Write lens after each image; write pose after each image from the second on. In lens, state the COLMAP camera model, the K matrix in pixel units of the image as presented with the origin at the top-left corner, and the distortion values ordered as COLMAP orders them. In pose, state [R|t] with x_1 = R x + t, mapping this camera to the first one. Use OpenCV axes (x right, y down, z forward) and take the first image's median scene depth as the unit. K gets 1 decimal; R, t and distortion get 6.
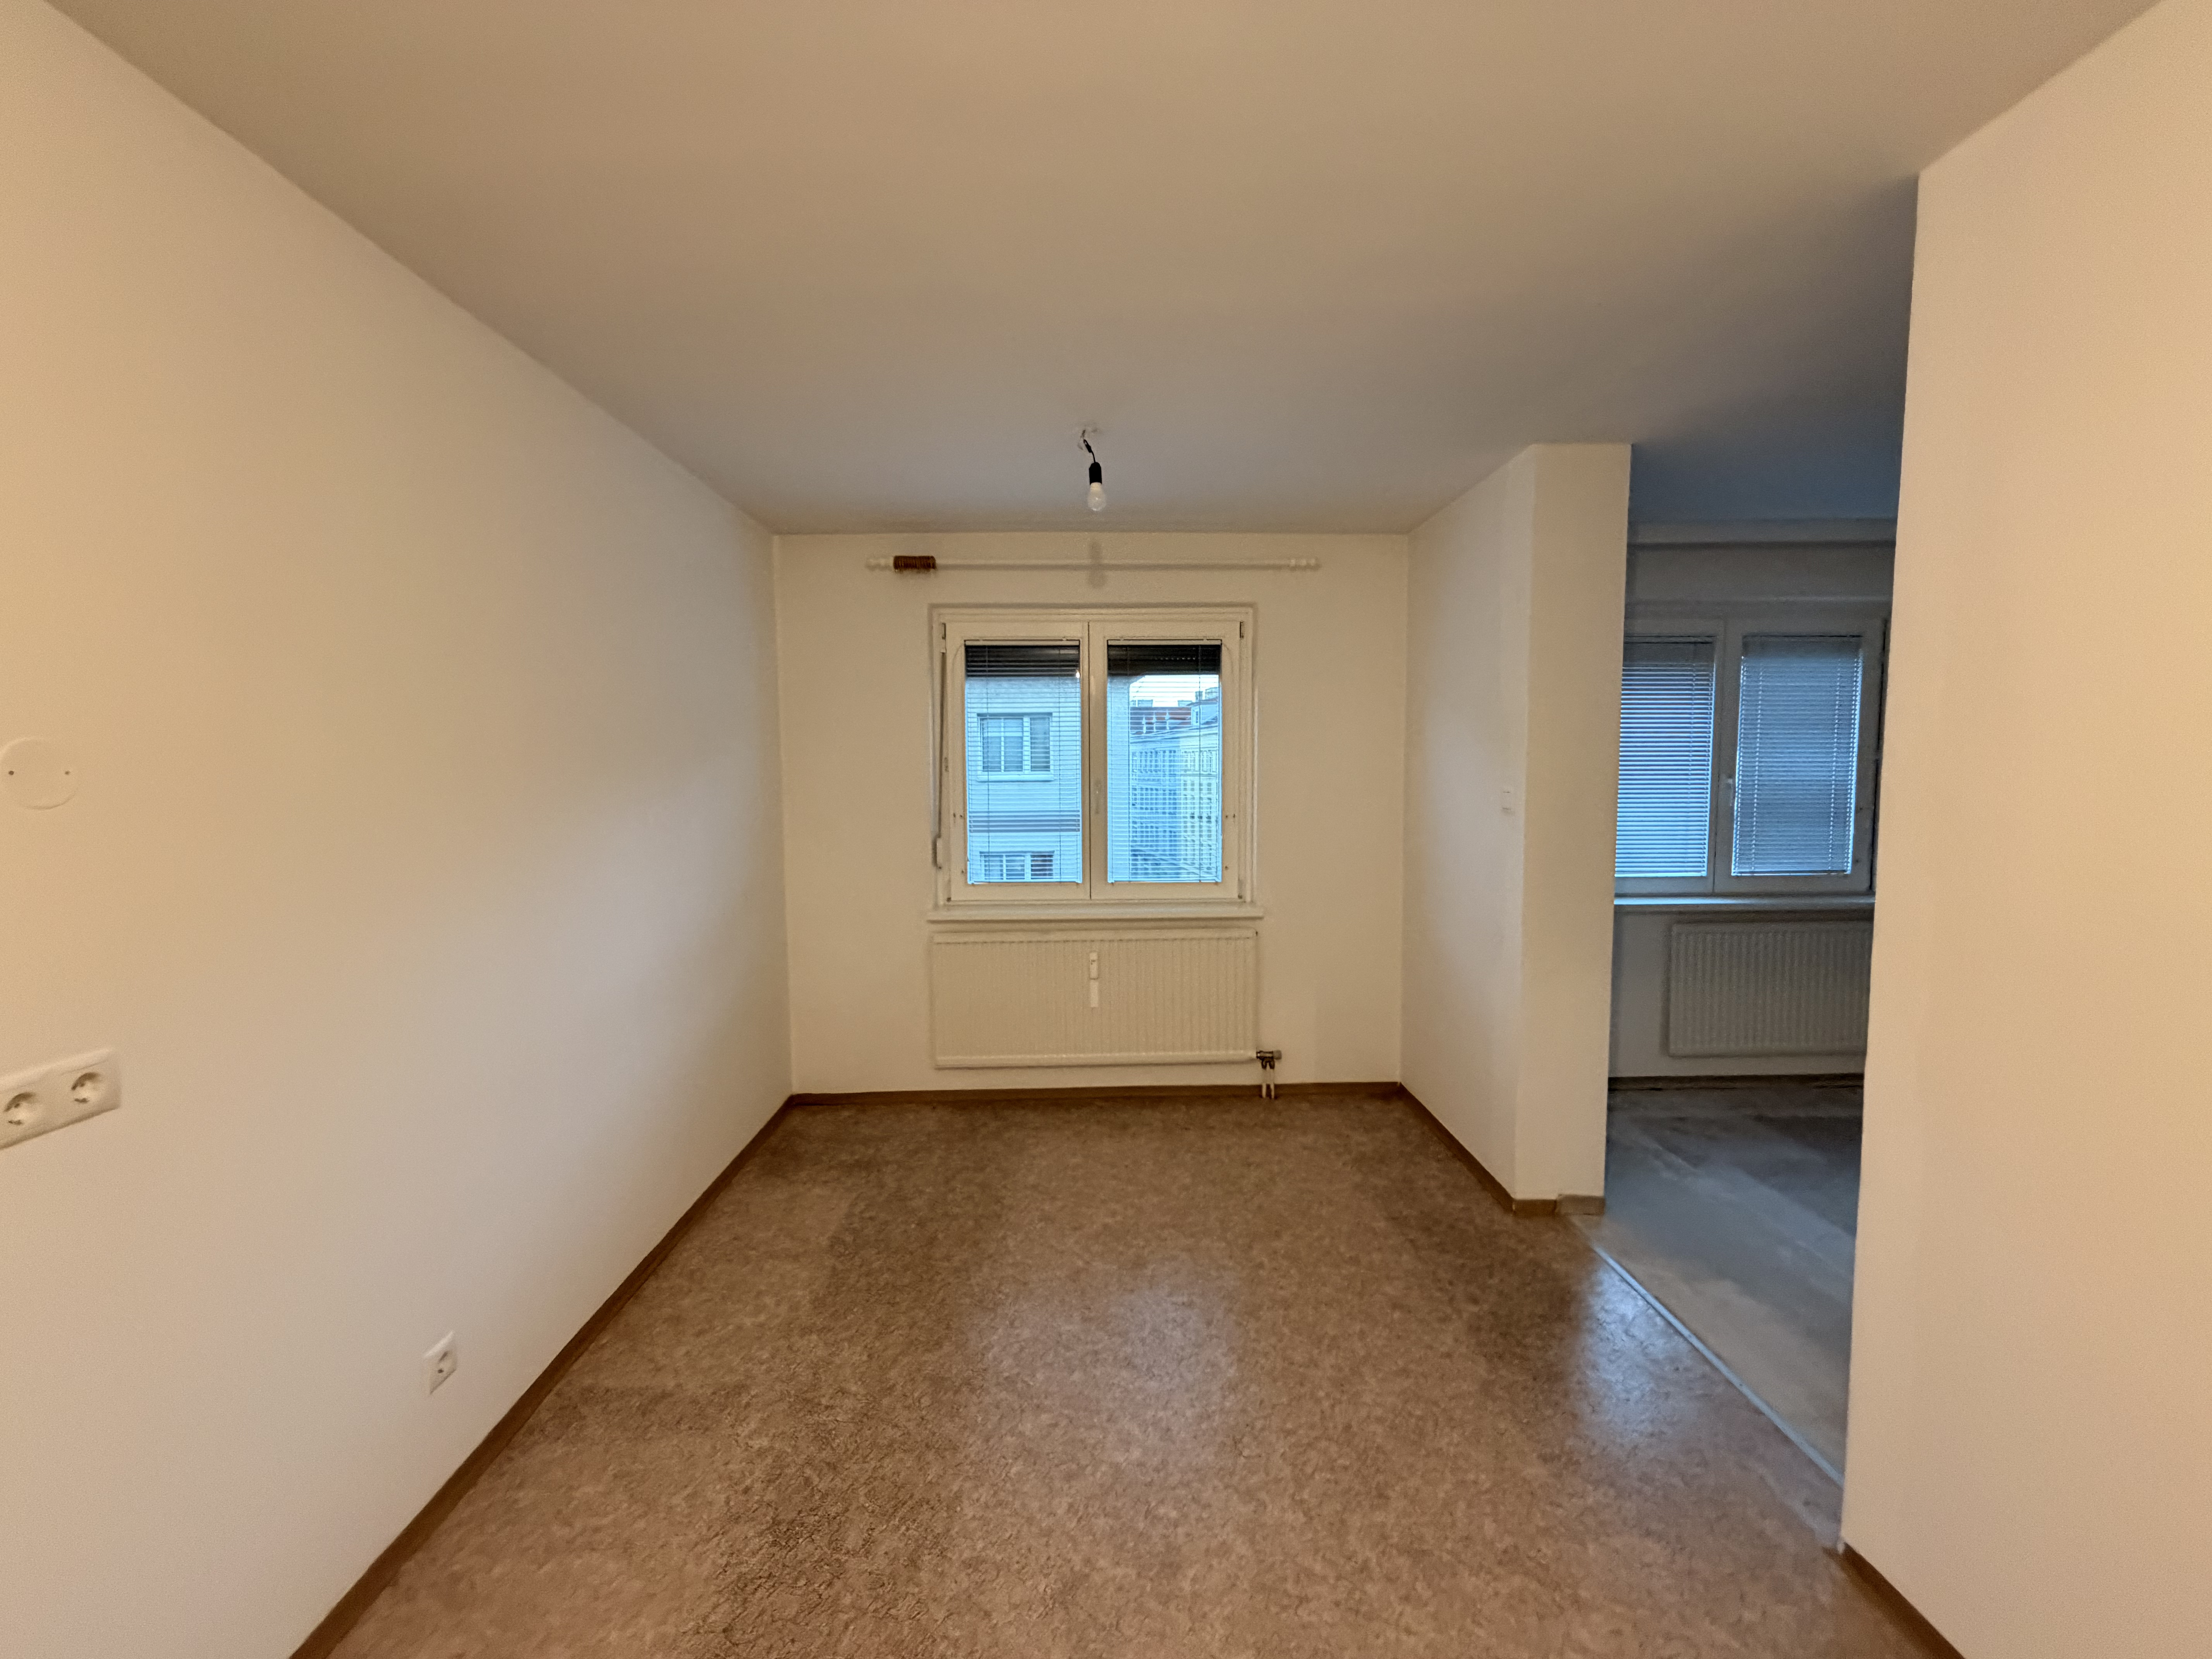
lens RADIAL K [[881.8, 0, 1092.2], [0, 881.8, 832.1], [0, 0, 1]] dist [-0.000902, -0.000198]
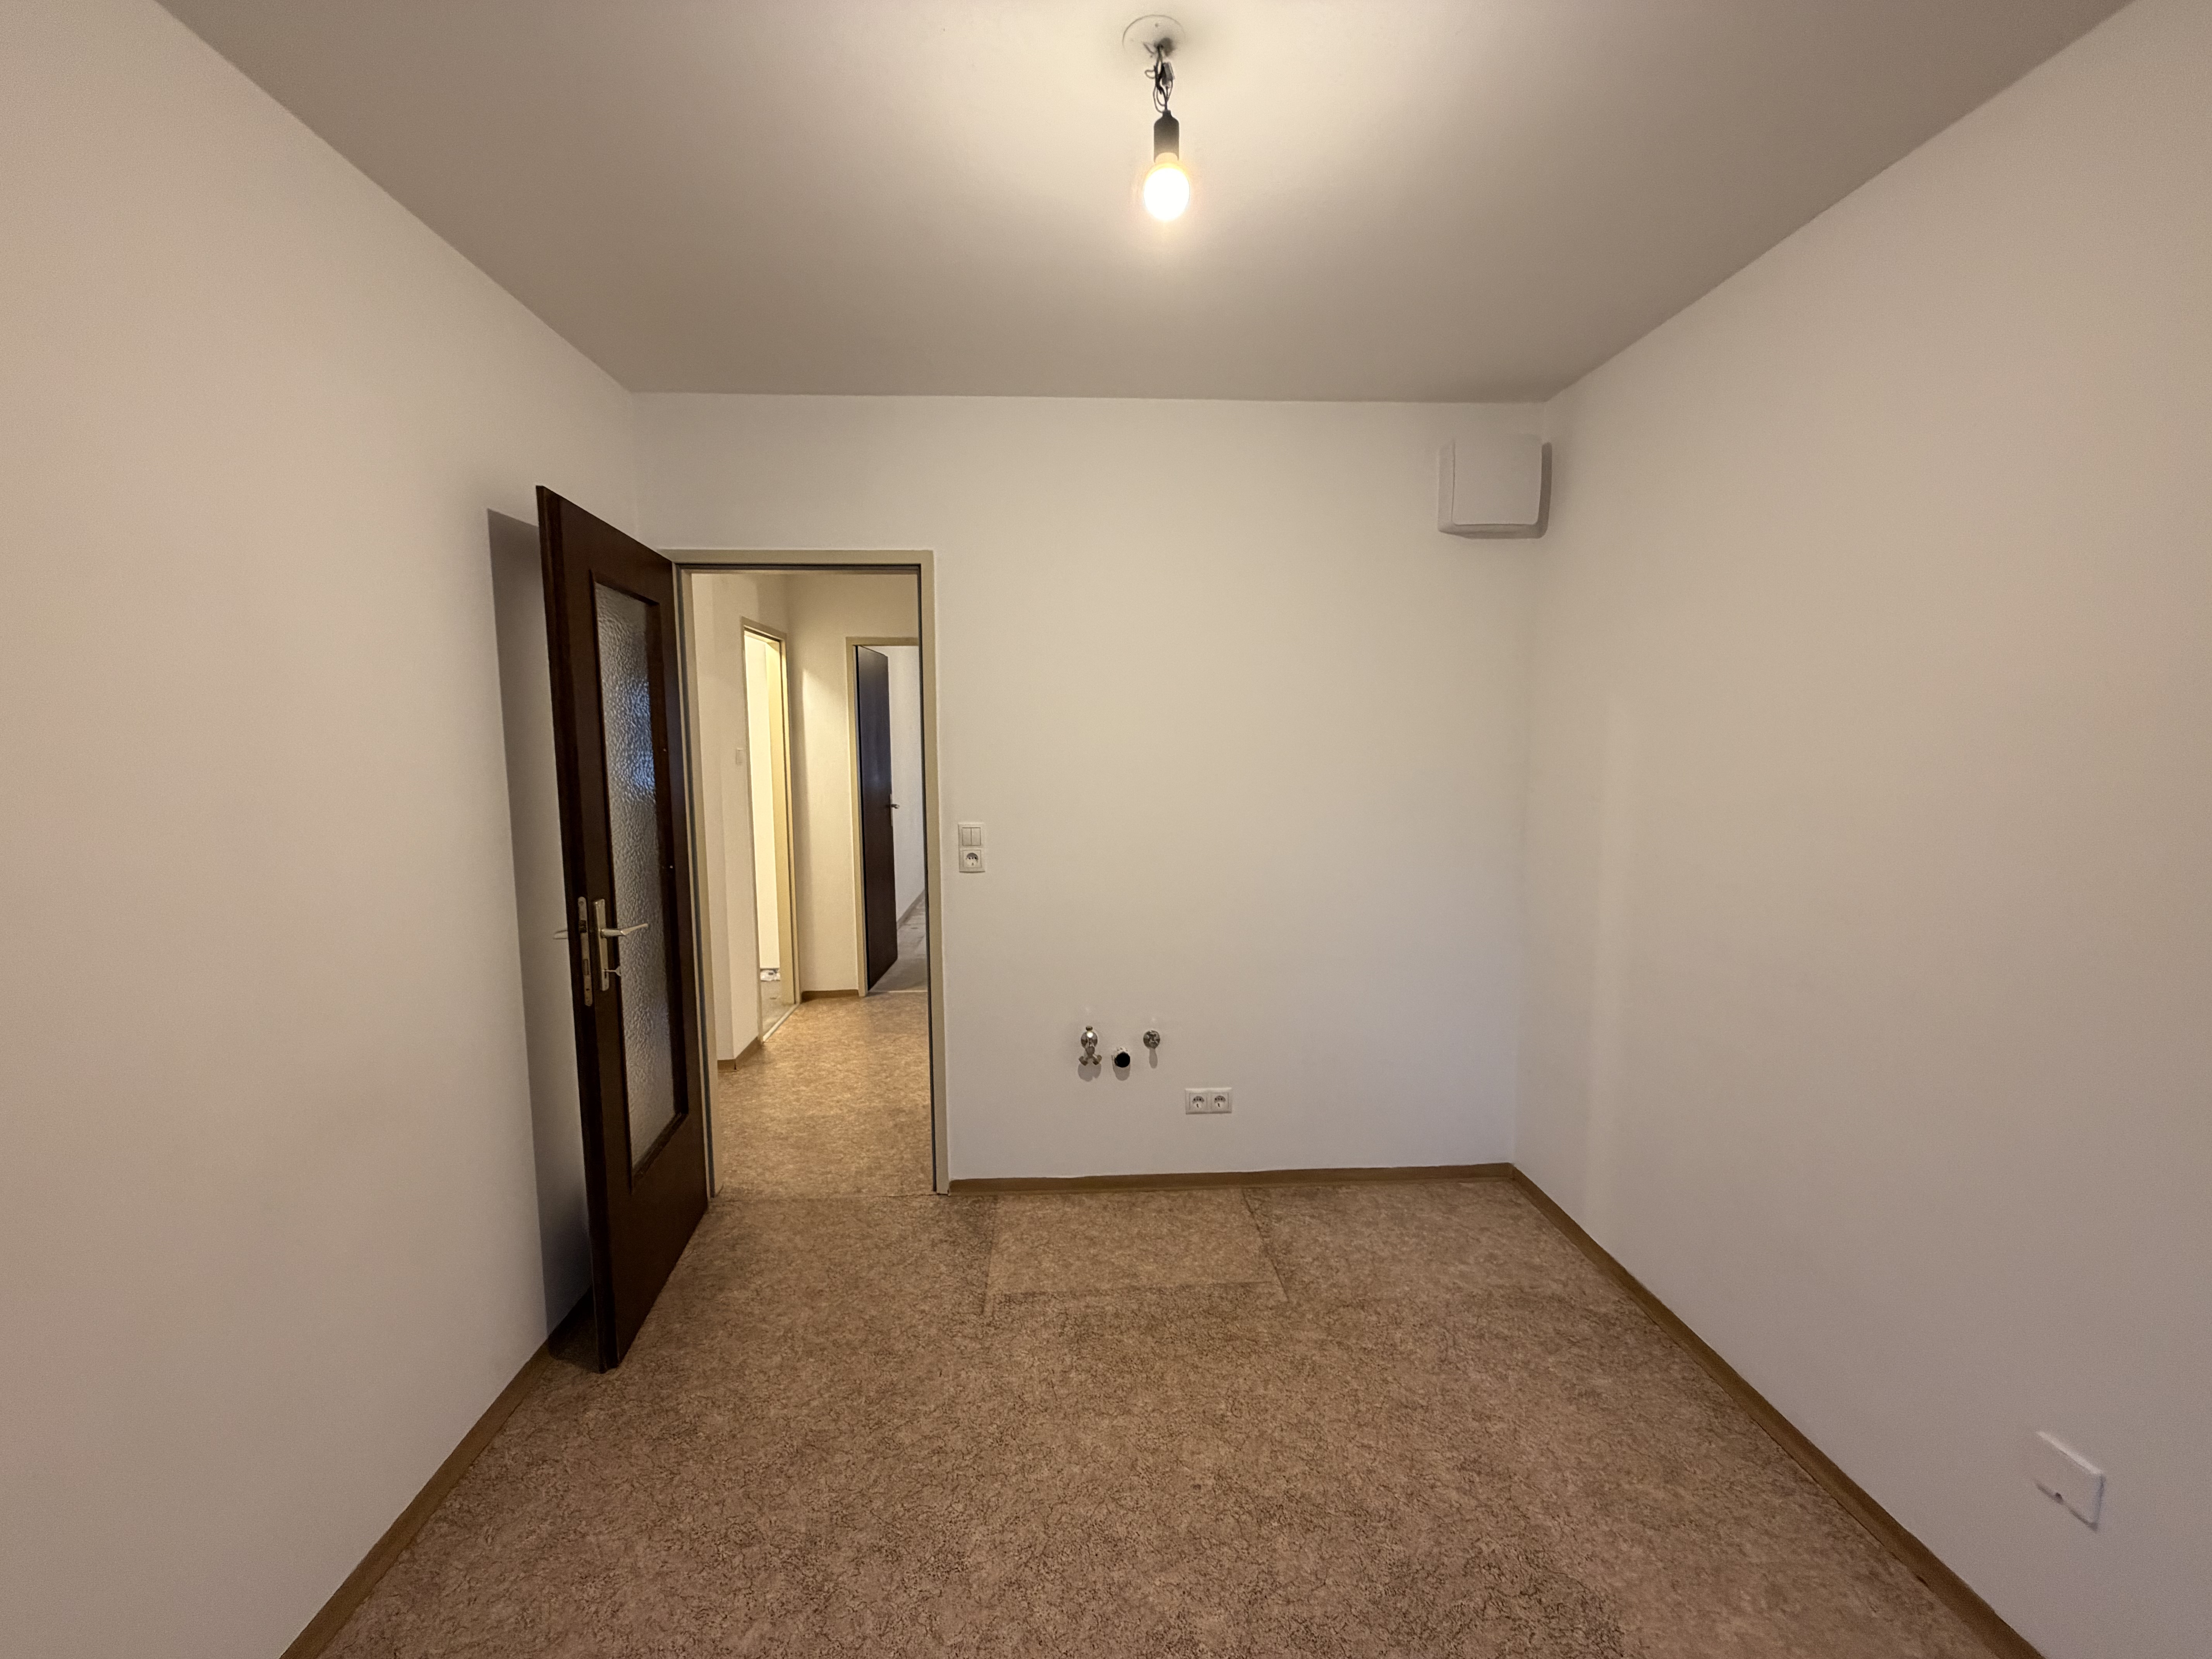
lens RADIAL K [[881.8, 0, 1092.2], [0, 881.8, 832.1], [0, 0, 1]] dist [-0.000902, -0.000198]
pose [[-0.999040, 0.017471, -0.040162, 0.091735], [0.008829, 0.978508, 0.206021, -0.019068], [0.042898, 0.205468, -0.977723, 0.237249]]
